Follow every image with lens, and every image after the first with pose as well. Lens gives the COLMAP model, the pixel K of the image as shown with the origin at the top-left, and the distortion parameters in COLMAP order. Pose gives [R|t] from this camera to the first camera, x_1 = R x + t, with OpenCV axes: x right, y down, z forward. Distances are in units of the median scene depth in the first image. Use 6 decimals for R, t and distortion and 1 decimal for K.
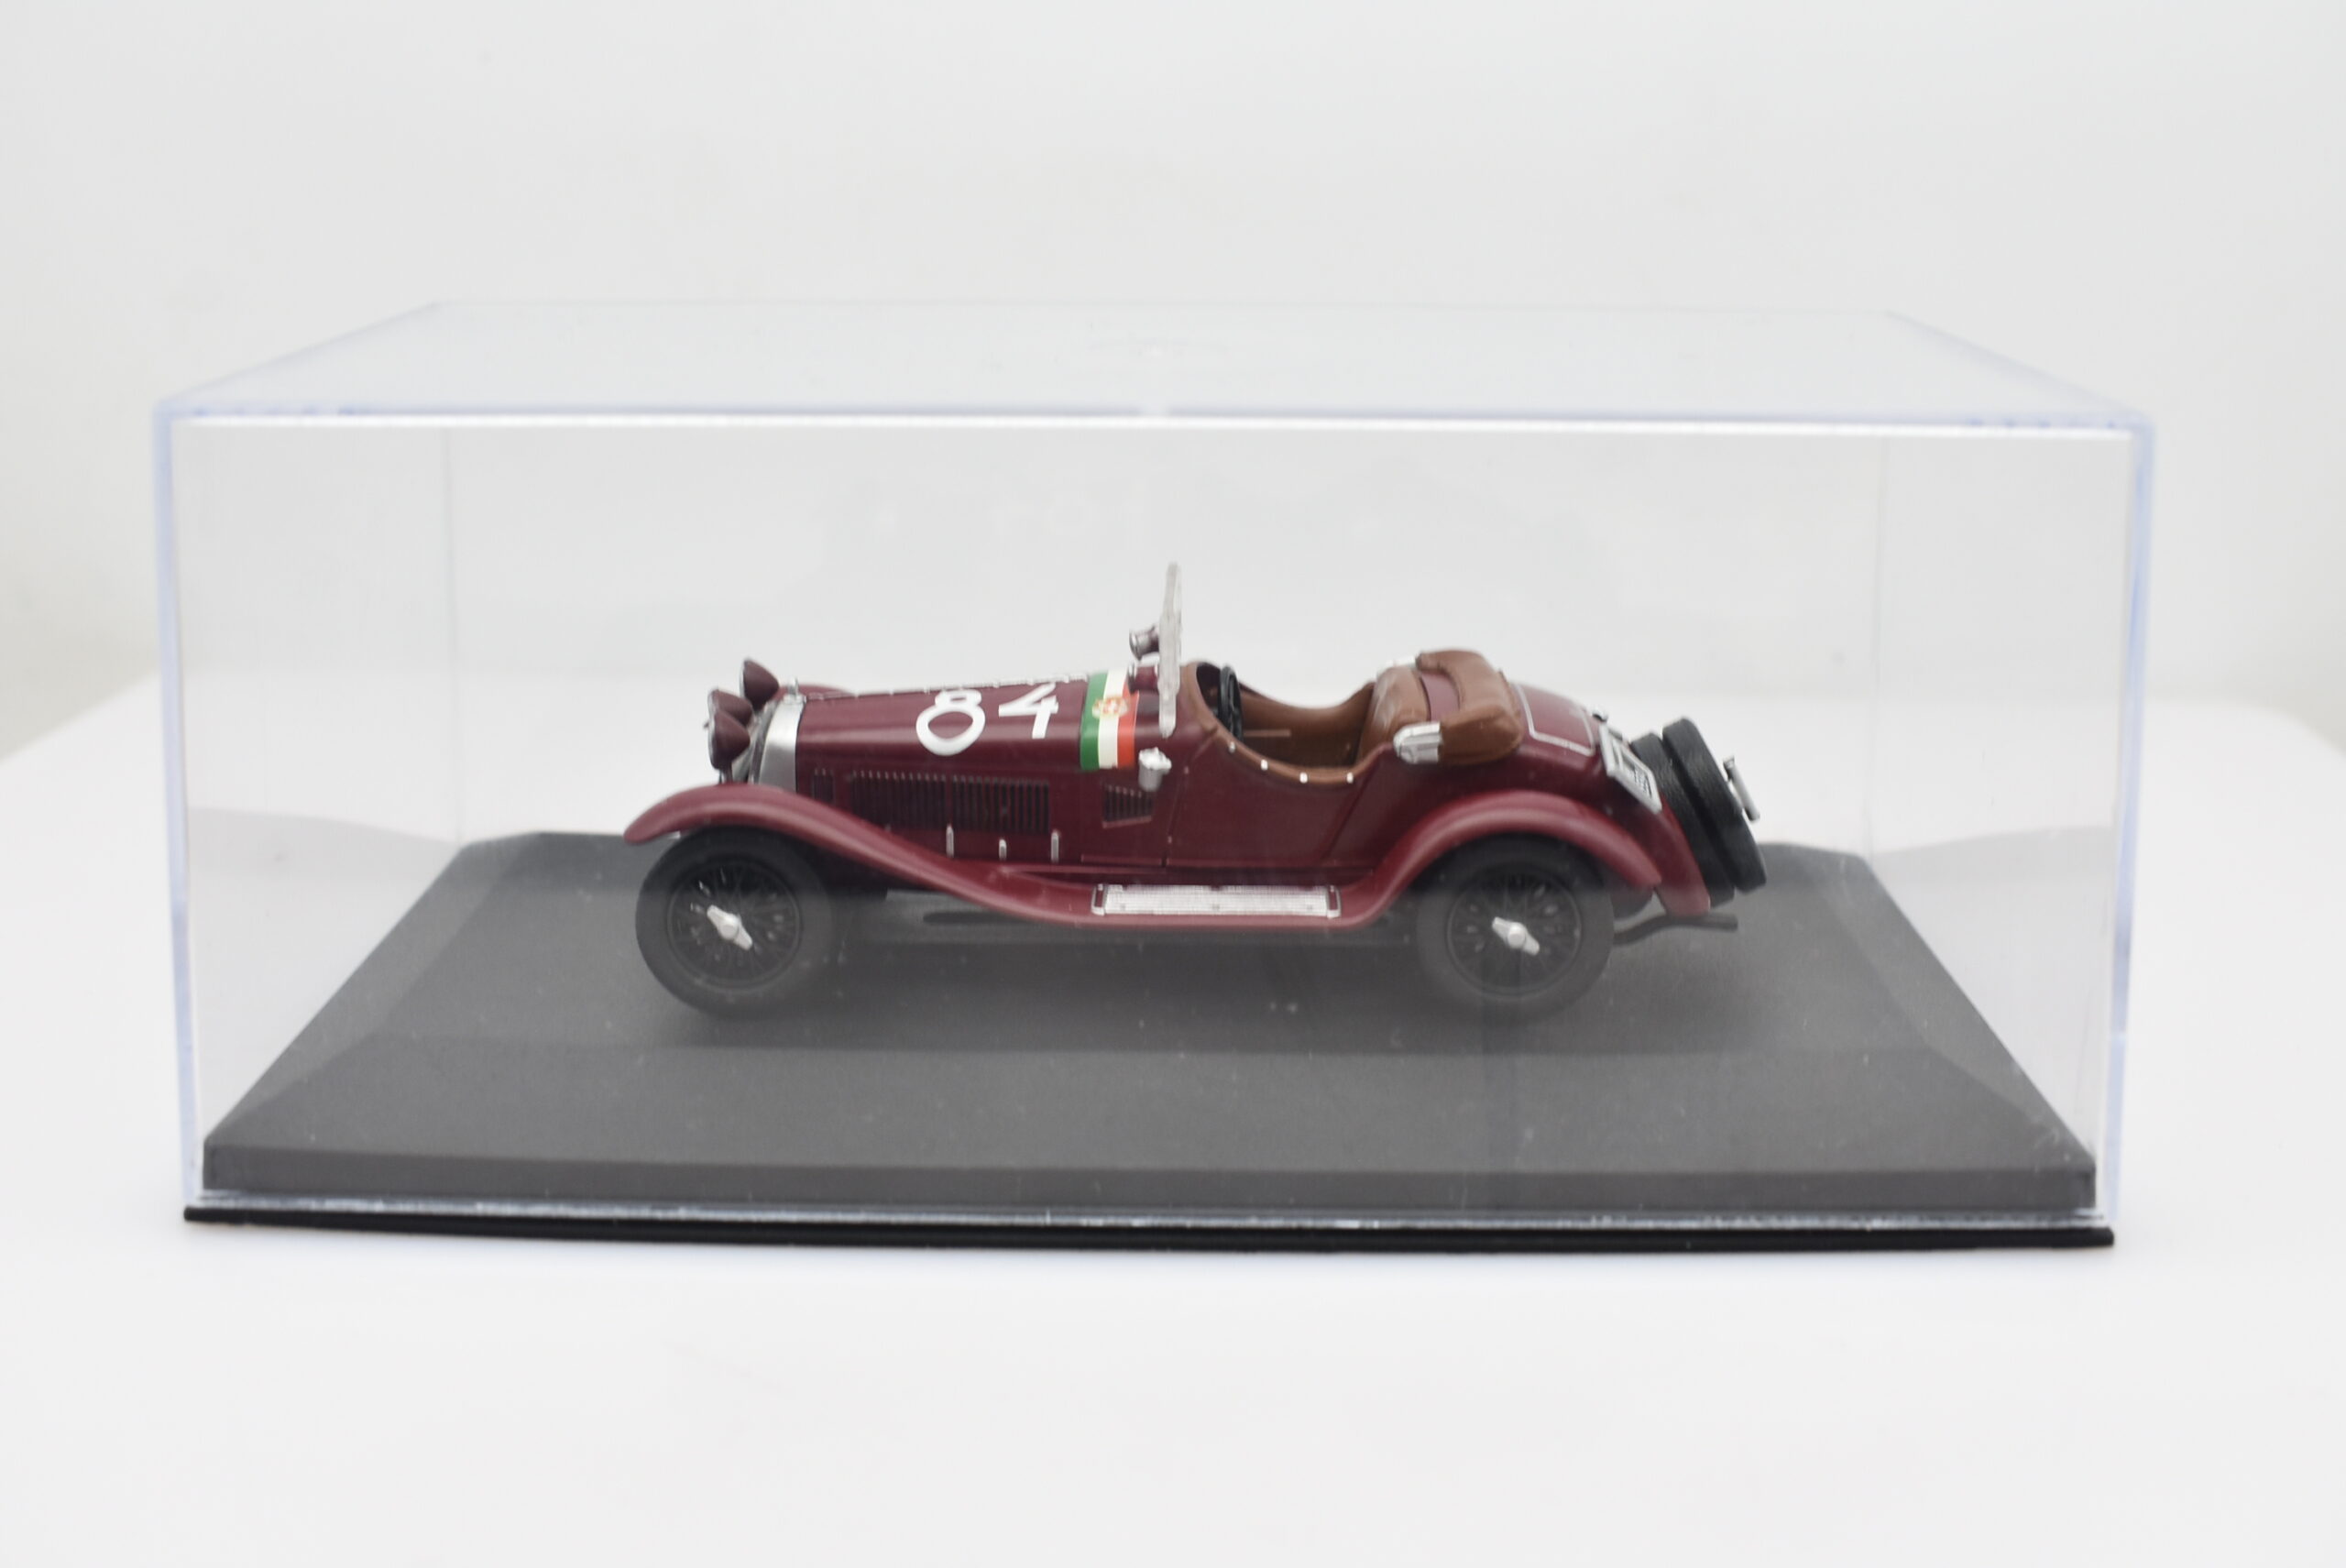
lens RADIAL K [[2451.3, 0, 1169.7], [0, 2451.3, 779.0], [0, 0, 1]] dist [-0.091243, 0.000000]
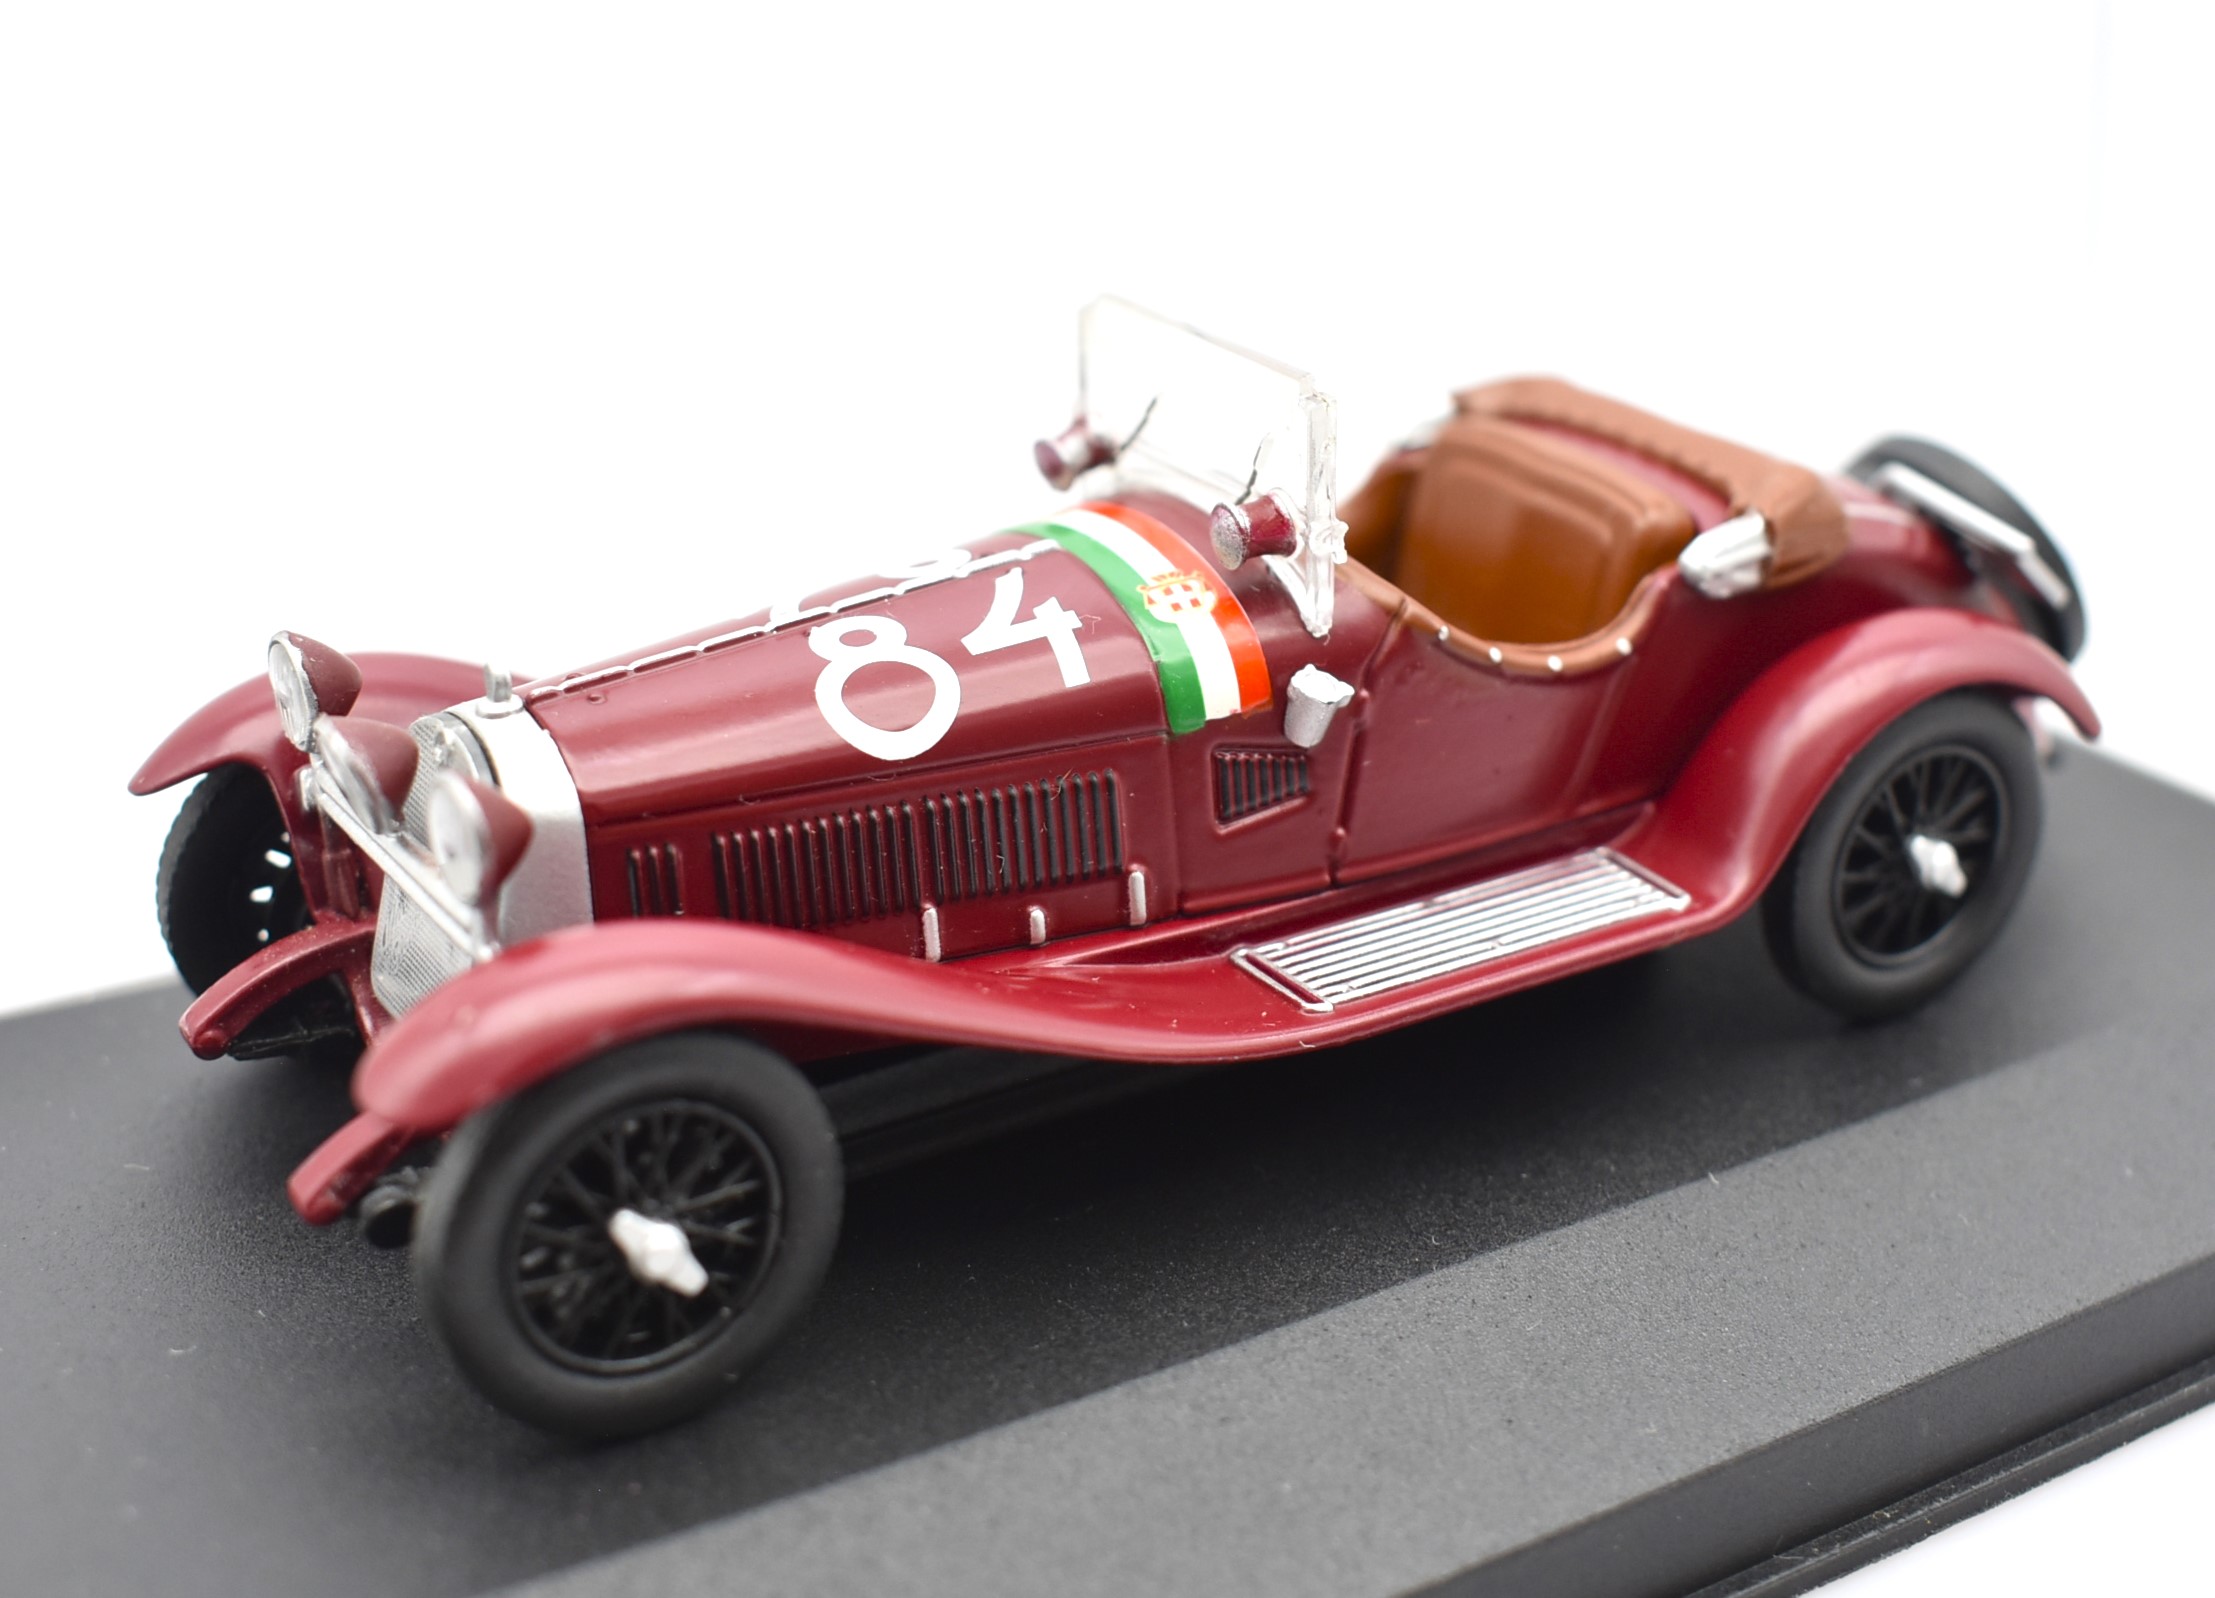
lens RADIAL K [[3118.7, 0, 1100.3], [0, 3118.7, 808.4], [0, 0, 1]] dist [-0.044036, 0.000000]
pose [[0.842456, -0.220367, 0.491636, -0.359696], [0.159541, 0.973636, 0.163030, -0.093524], [-0.514601, -0.058910, 0.855404, 0.463606]]
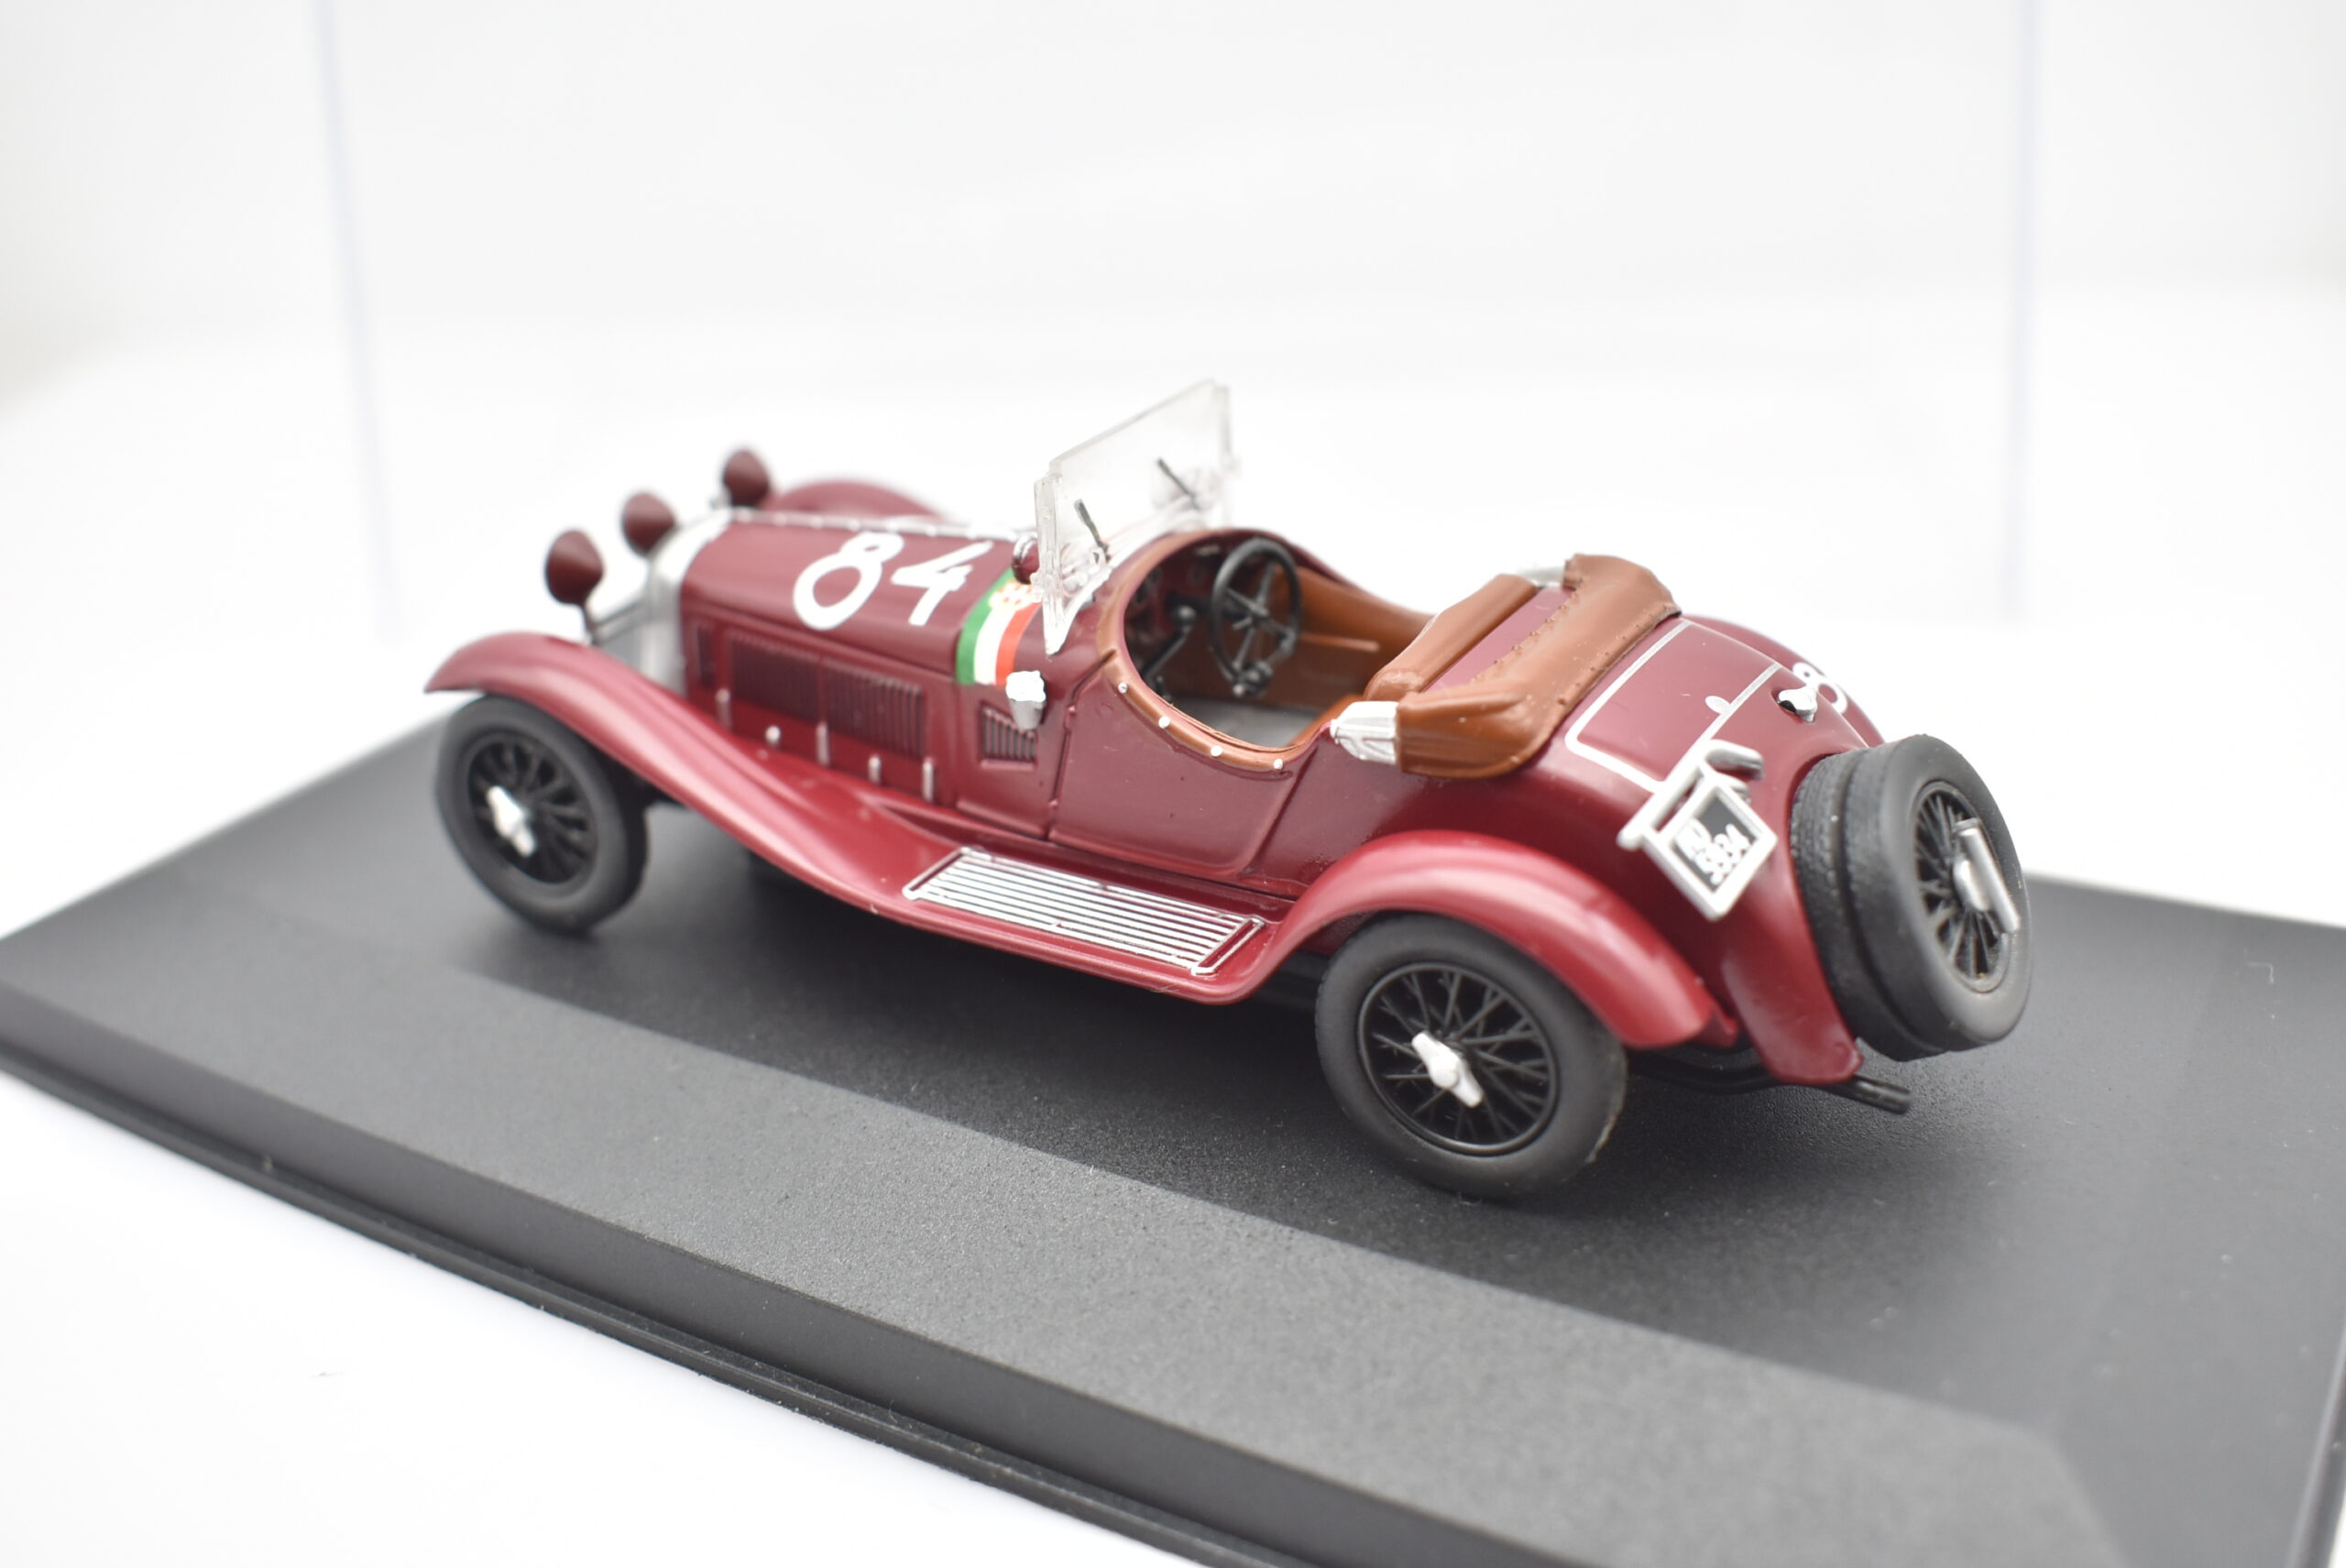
lens RADIAL K [[2451.3, 0, 1164.8], [0, 2451.3, 729.1], [0, 0, 1]] dist [-0.091243, 0.000000]
pose [[0.871782, 0.165620, -0.461049, 0.335599], [-0.096589, 0.980756, 0.169673, -0.112945], [0.480278, -0.103386, 0.871002, 0.418973]]
